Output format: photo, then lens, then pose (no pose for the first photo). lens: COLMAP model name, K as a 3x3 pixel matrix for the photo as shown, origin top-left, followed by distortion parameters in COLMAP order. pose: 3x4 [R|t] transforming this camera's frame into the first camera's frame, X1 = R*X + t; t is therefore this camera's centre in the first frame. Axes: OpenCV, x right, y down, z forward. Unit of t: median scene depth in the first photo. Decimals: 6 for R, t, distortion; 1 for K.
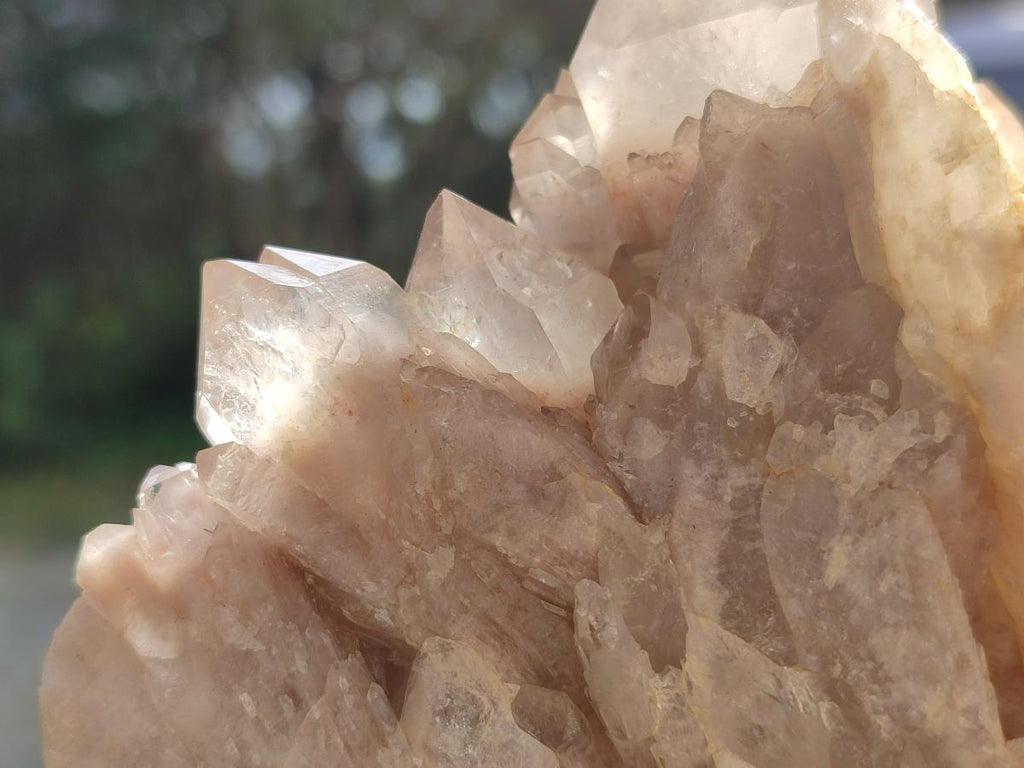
lens RADIAL K [[1637.6, 0, 512.0], [0, 1637.6, 384.0], [0, 0, 1]] dist [0.300355, -2.406140]
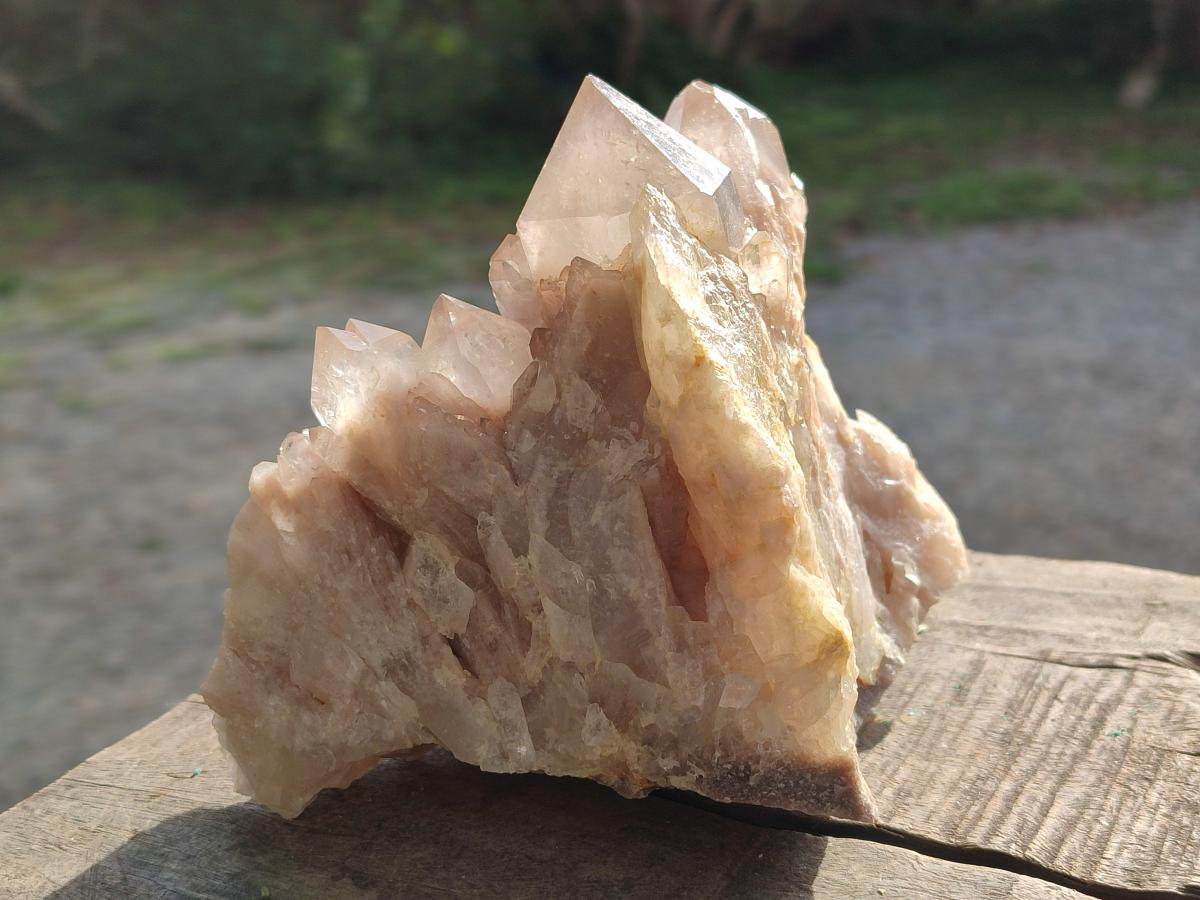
lens RADIAL K [[1746.1, 0, 600.0], [0, 1746.1, 450.0], [0, 0, 1]] dist [0.012205, -0.192658]
pose [[0.988506, 0.066108, -0.135958, 0.460088], [-0.041539, 0.983479, 0.176193, -0.331706], [0.145360, -0.168520, 0.974921, -1.038057]]
